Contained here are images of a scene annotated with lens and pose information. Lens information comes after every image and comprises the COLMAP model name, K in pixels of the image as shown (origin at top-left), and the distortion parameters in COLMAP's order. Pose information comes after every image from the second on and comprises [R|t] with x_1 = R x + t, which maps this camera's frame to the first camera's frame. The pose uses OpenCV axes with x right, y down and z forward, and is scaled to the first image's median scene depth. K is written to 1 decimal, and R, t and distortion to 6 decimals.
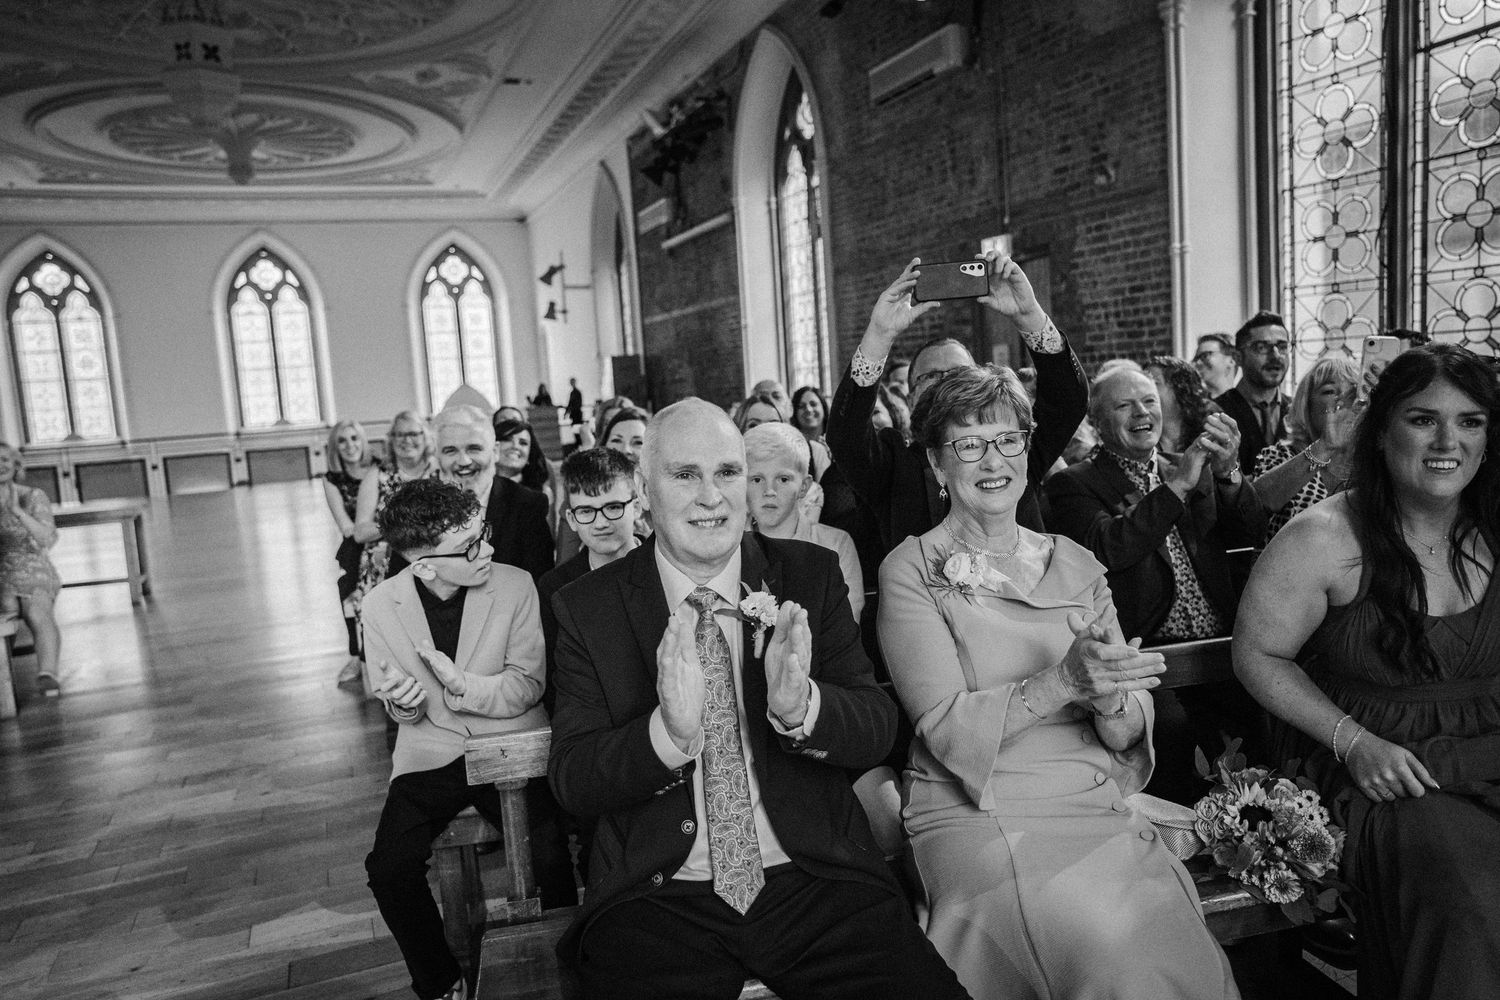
lens RADIAL K [[1020.6, 0, 750.0], [0, 1020.6, 500.0], [0, 0, 1]] dist [-0.059700, 0.045437]
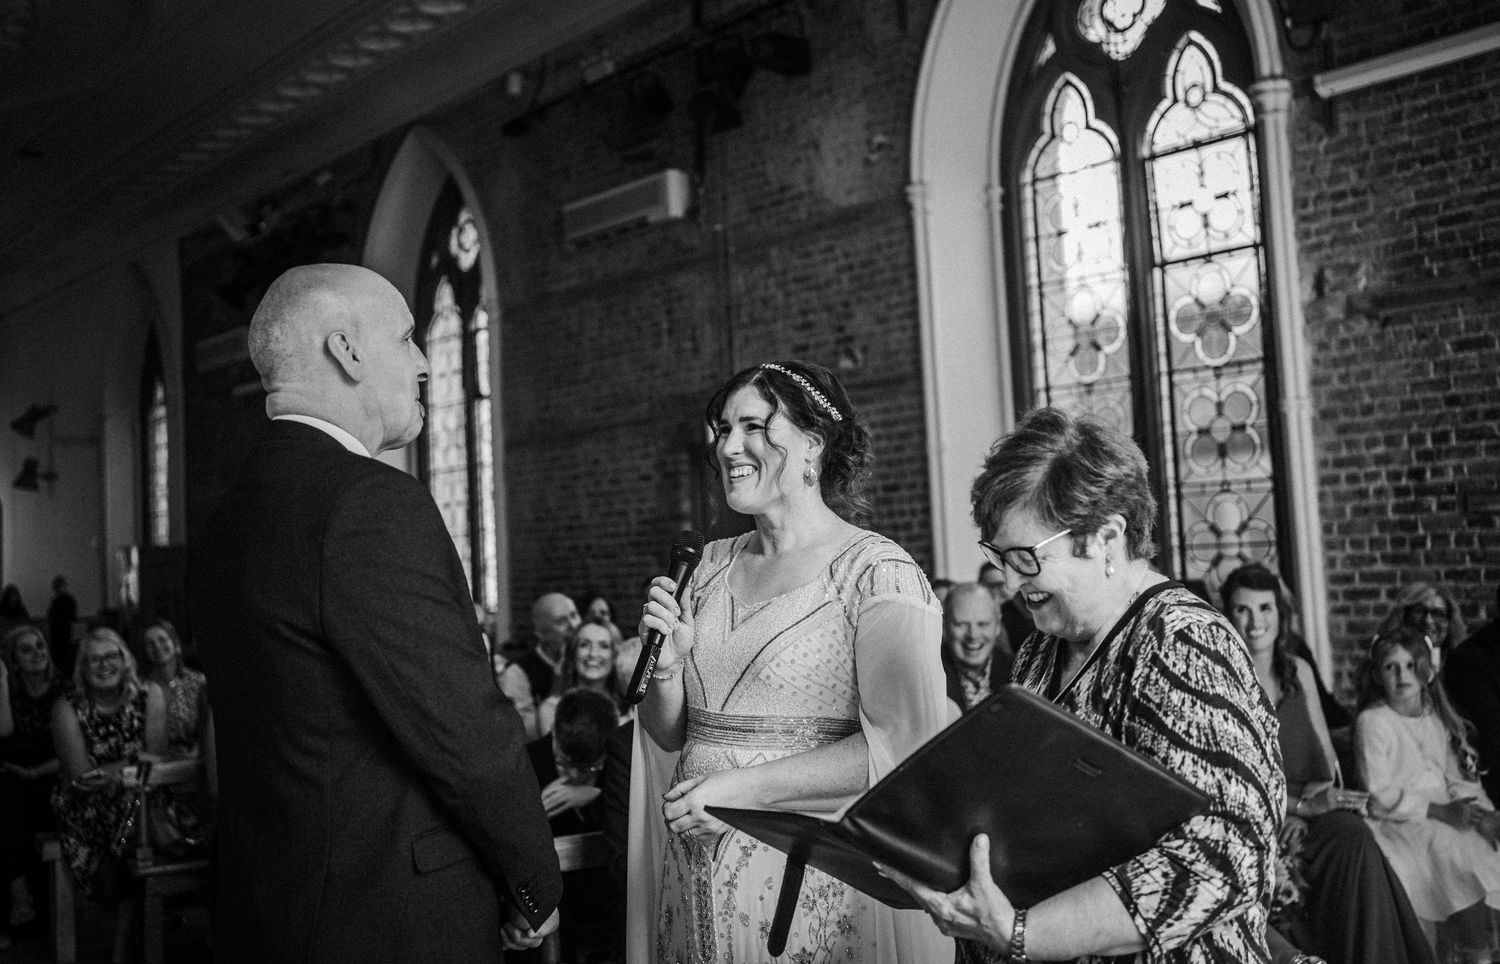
lens RADIAL K [[1601.9, 0, 718.7], [0, 1601.9, 430.3], [0, 0, 1]] dist [-0.037370, 0.183744]
pose [[0.961292, 0.038845, 0.272779, -0.141969], [0.019573, 0.977884, -0.208230, 0.027937], [-0.274835, 0.205509, 0.939272, -0.273809]]
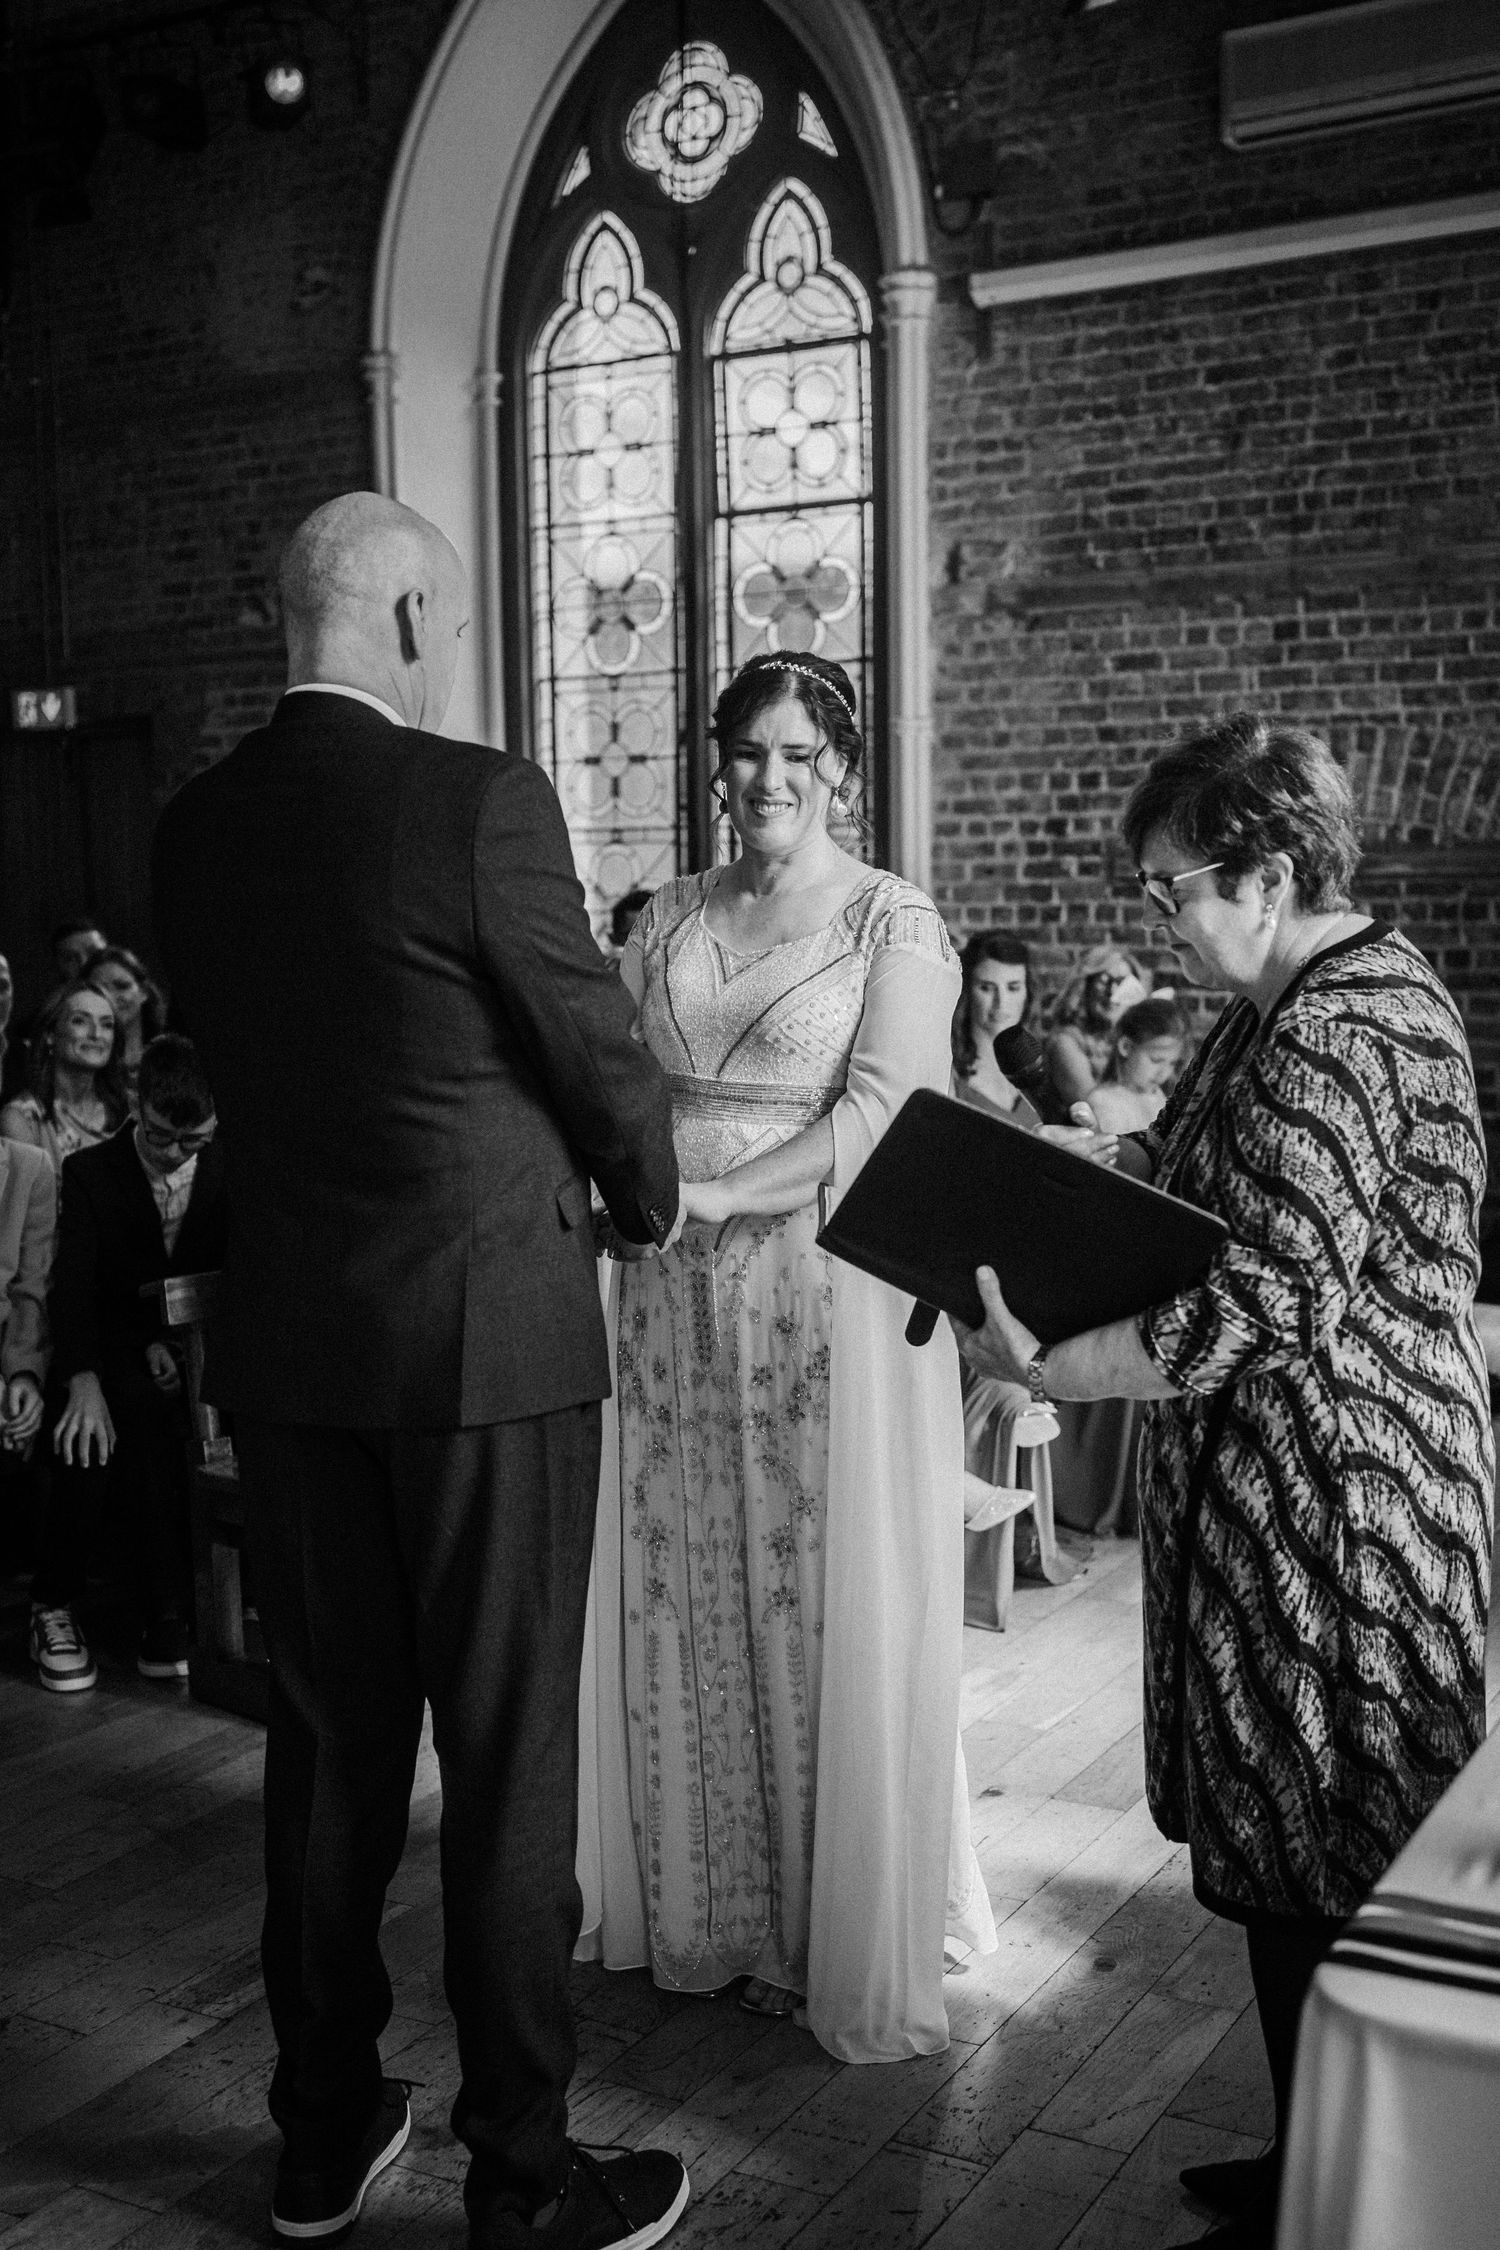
lens RADIAL K [[2429.1, 0, 750.0], [0, 2429.1, 1125.0], [0, 0, 1]] dist [0.012299, 0.022755]
pose [[0.795639, -0.004309, 0.605756, -0.288046], [0.033498, 0.998758, -0.036894, 0.038657], [-0.604845, 0.049645, 0.794795, -0.290192]]
